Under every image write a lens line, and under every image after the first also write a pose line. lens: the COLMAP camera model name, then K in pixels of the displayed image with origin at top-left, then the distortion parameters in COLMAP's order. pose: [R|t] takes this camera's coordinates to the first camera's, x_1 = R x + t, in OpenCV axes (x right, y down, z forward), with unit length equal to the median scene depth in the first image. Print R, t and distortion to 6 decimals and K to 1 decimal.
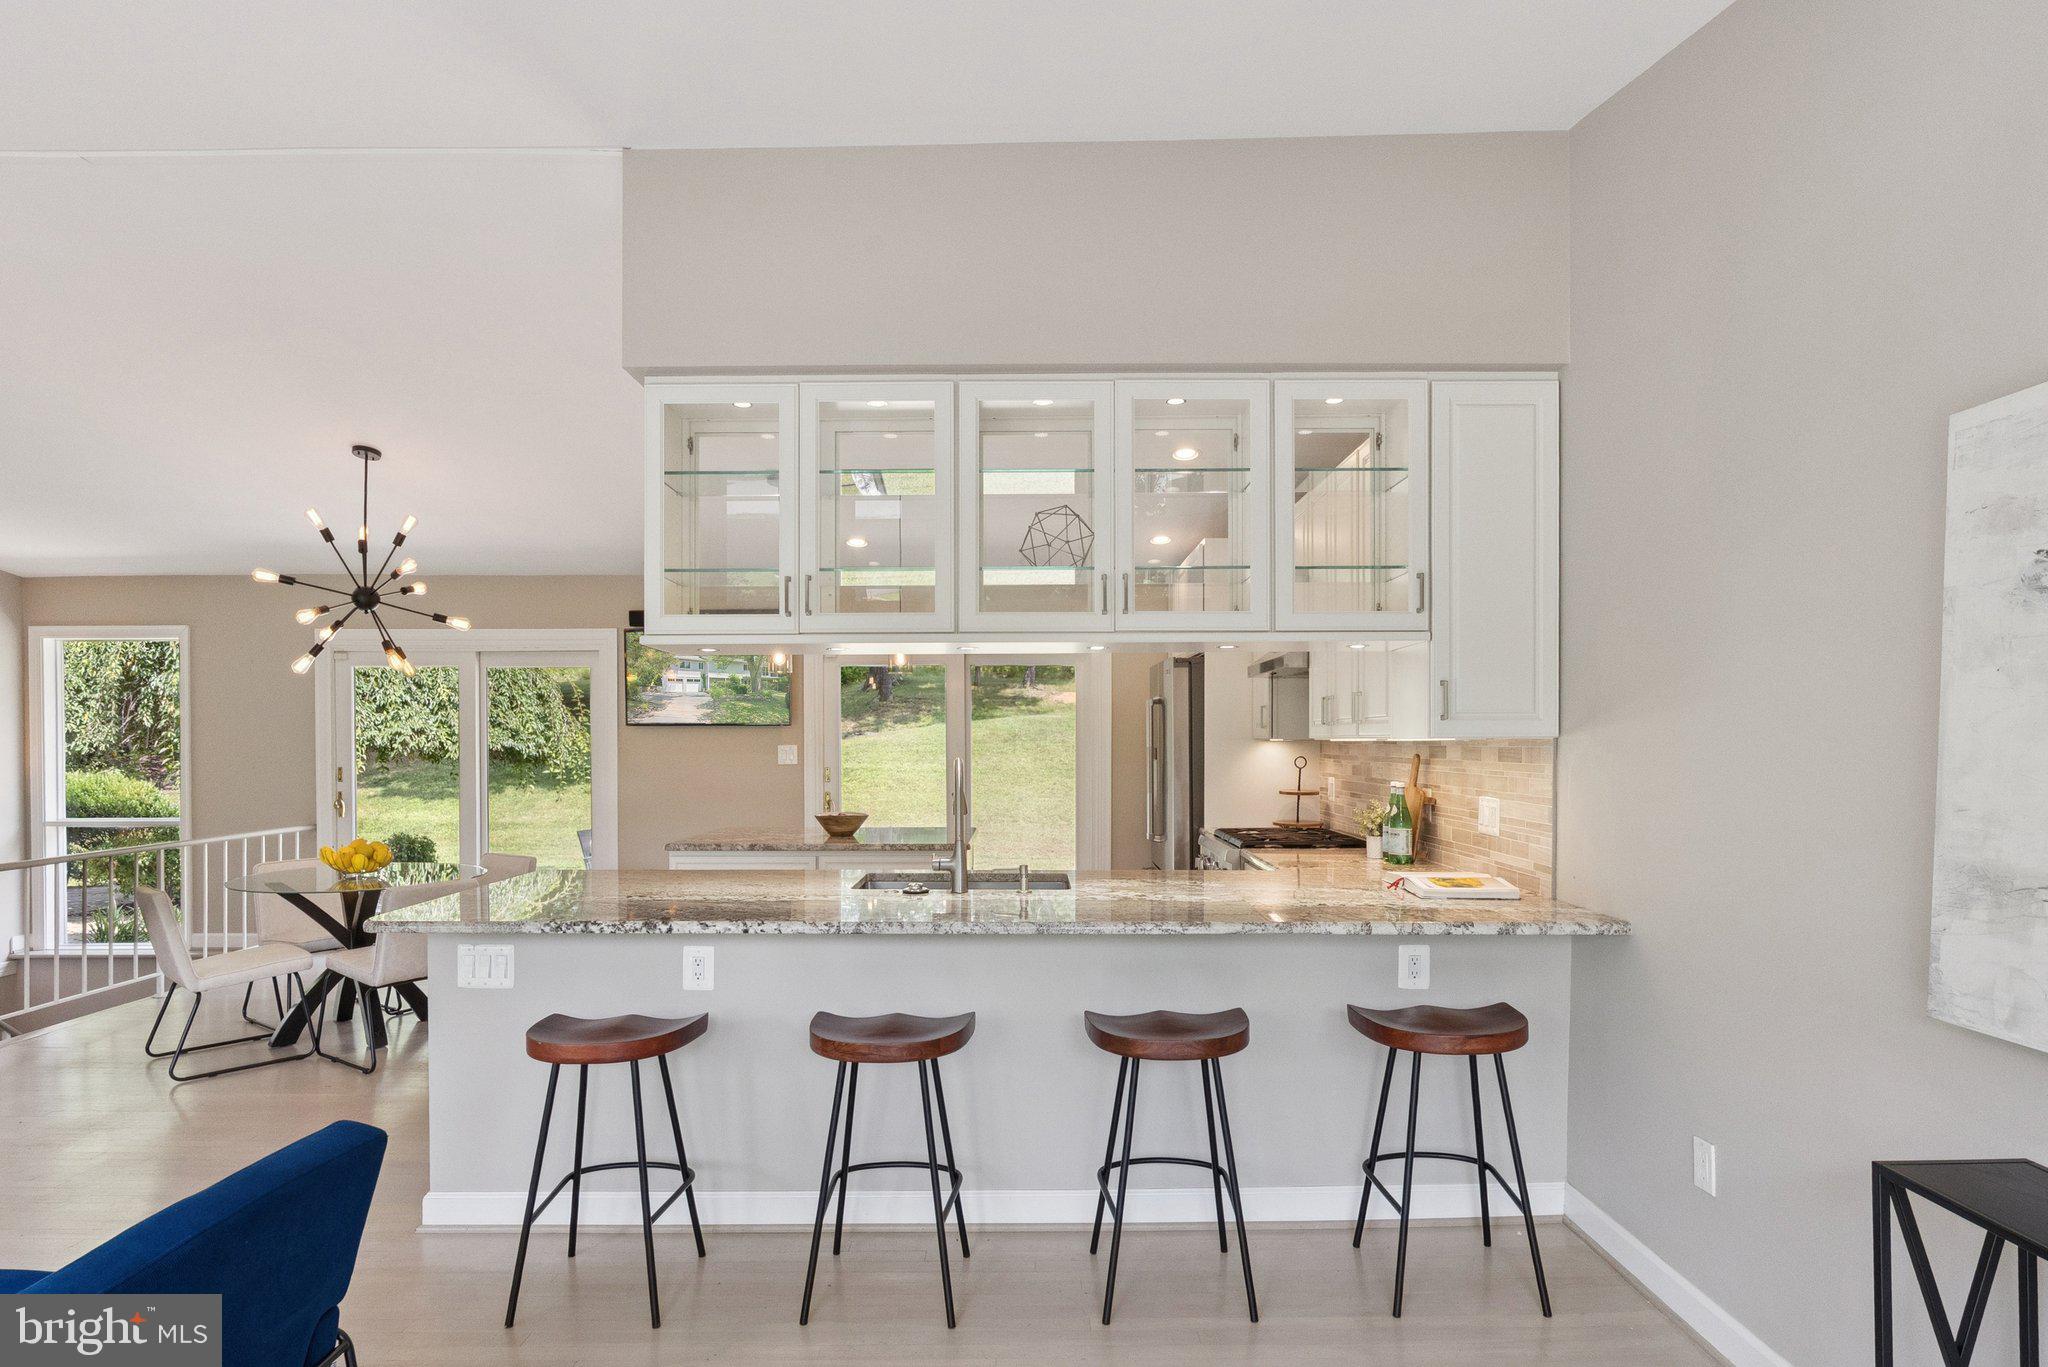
lens RADIAL K [[1061.3, 0, 1013.5], [0, 1061.3, 750.2], [0, 0, 1]] dist [-0.008083, 0.003519]
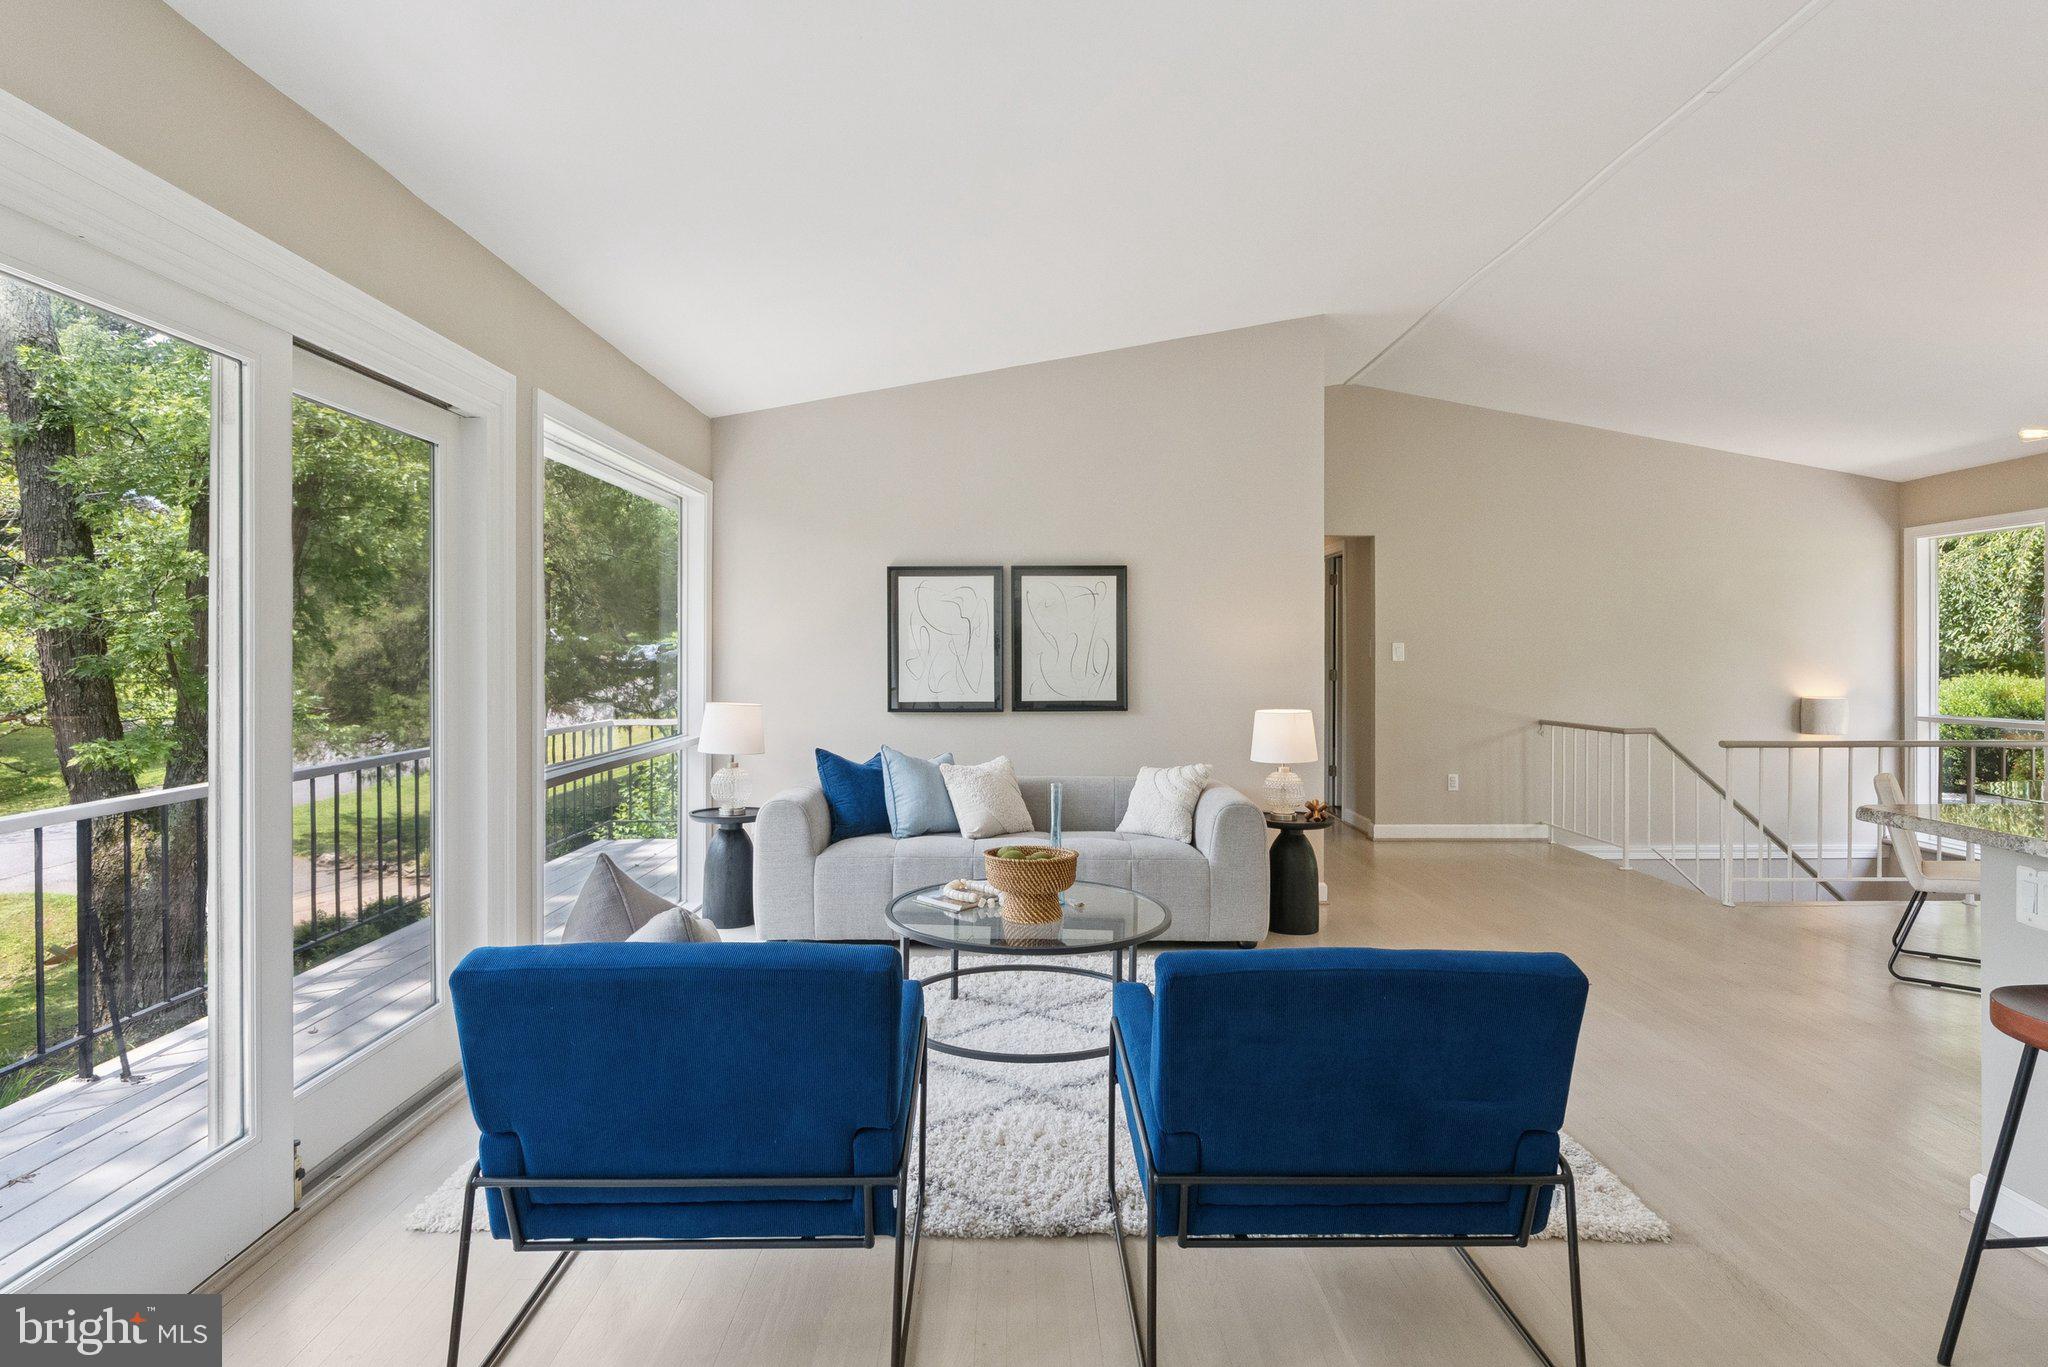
lens RADIAL K [[1061.3, 0, 1040.0], [0, 1061.3, 653.9], [0, 0, 1]] dist [-0.008083, 0.003519]
pose [[0.027349, 0.002409, -0.999623, 0.124965], [-0.014201, 0.999897, 0.002021, 0.024096], [0.999525, 0.014141, 0.027381, 0.165807]]
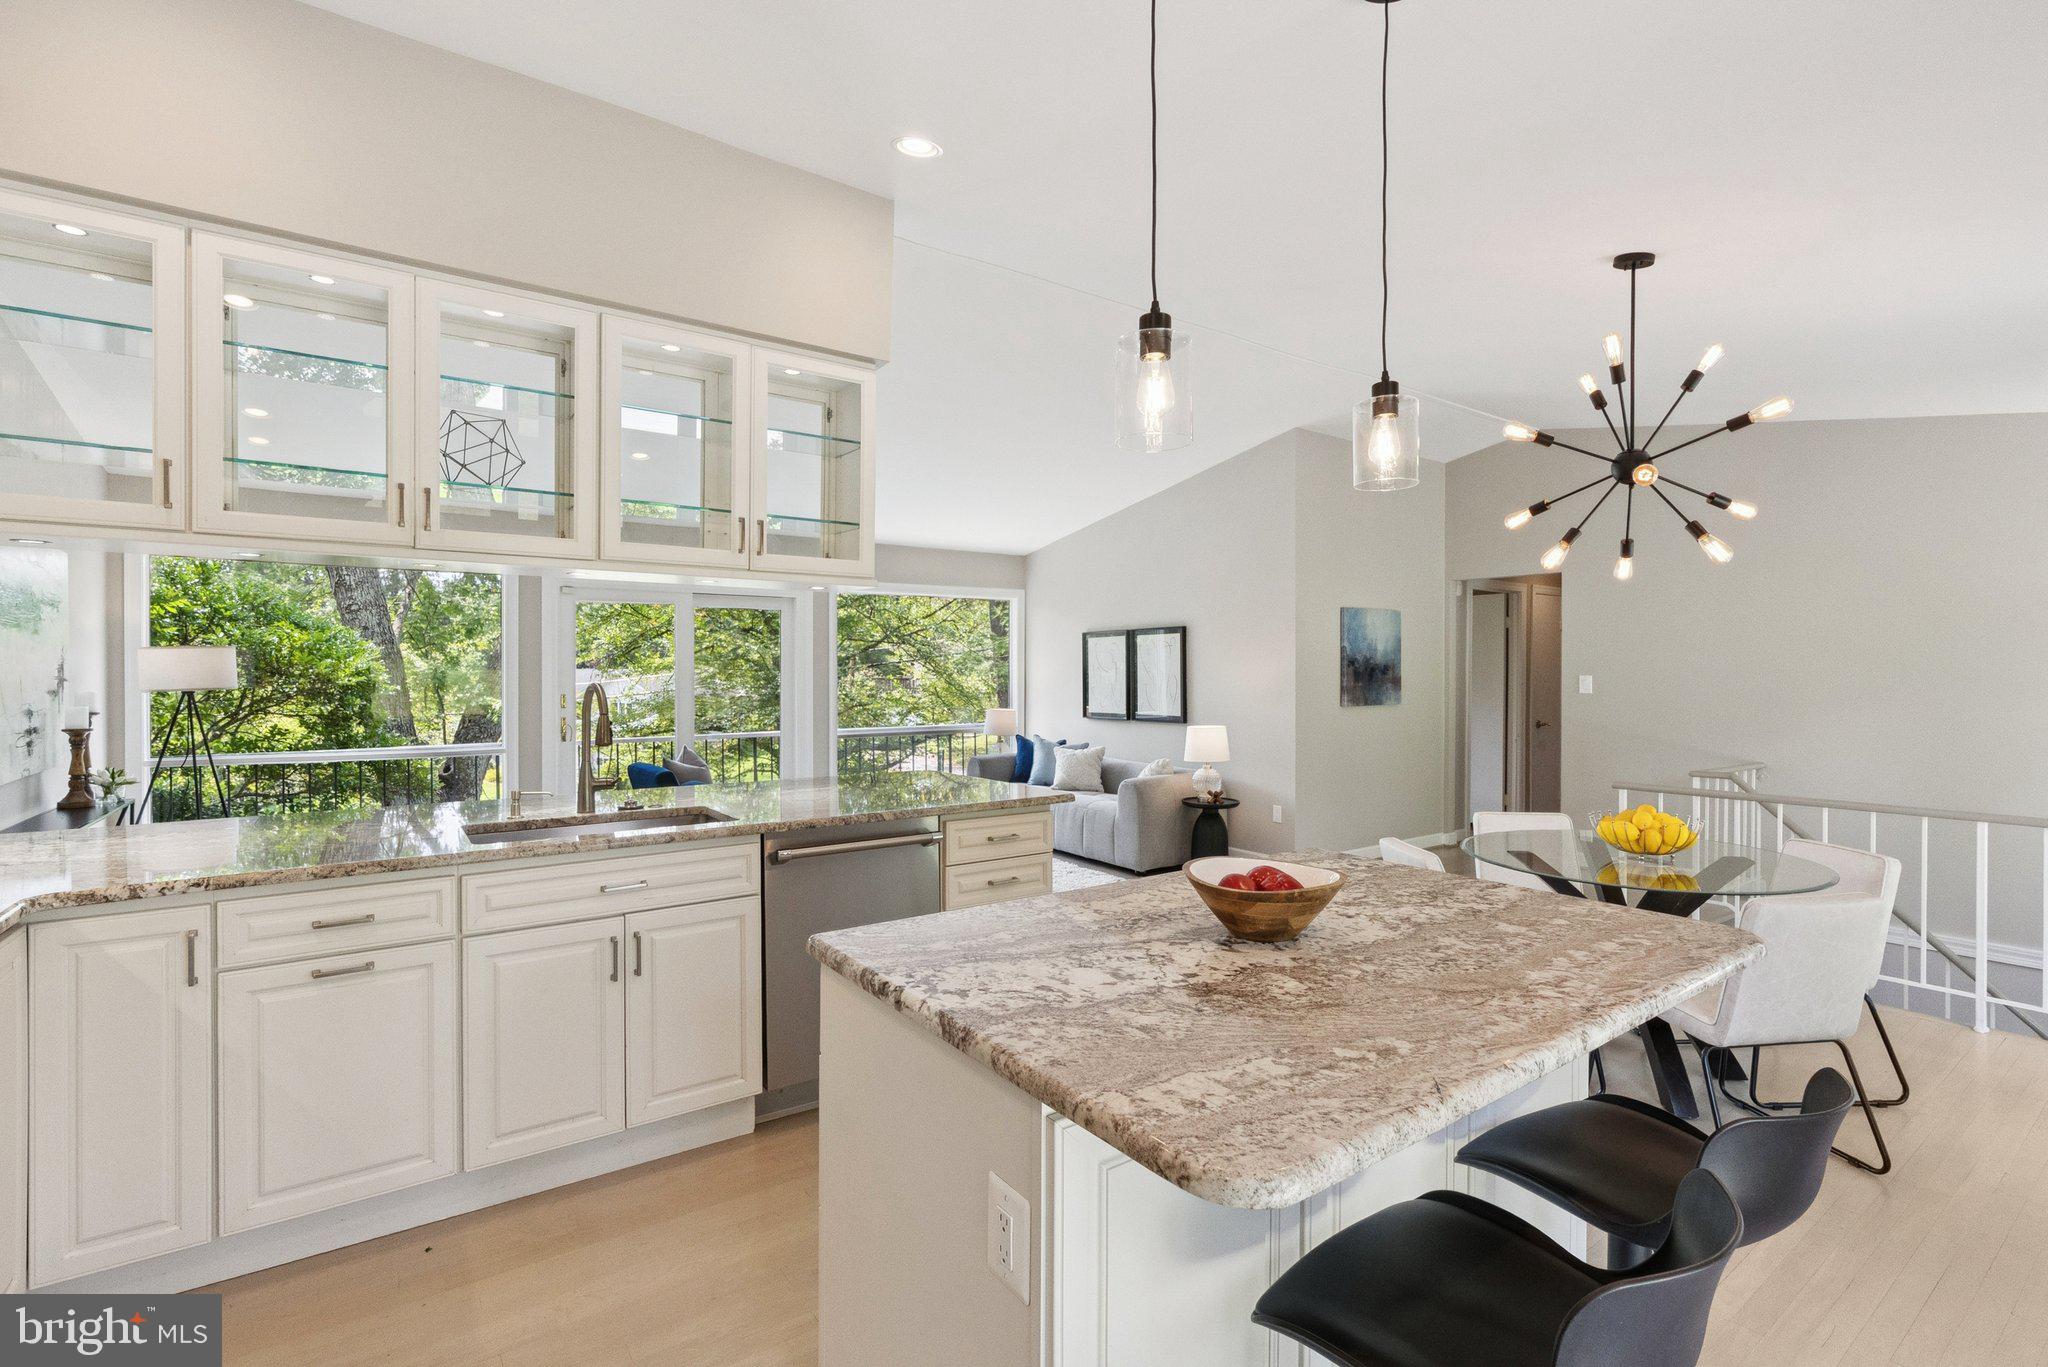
lens RADIAL K [[964.2, 0, 1040.4], [0, 964.2, 675.2], [0, 0, 1]] dist [0.003014, 0.000211]
pose [[-0.807932, 0.004953, -0.589255, 0.089508], [-0.006502, 0.999829, 0.017319, -0.012577], [0.589240, 0.017824, -0.807762, 1.287017]]
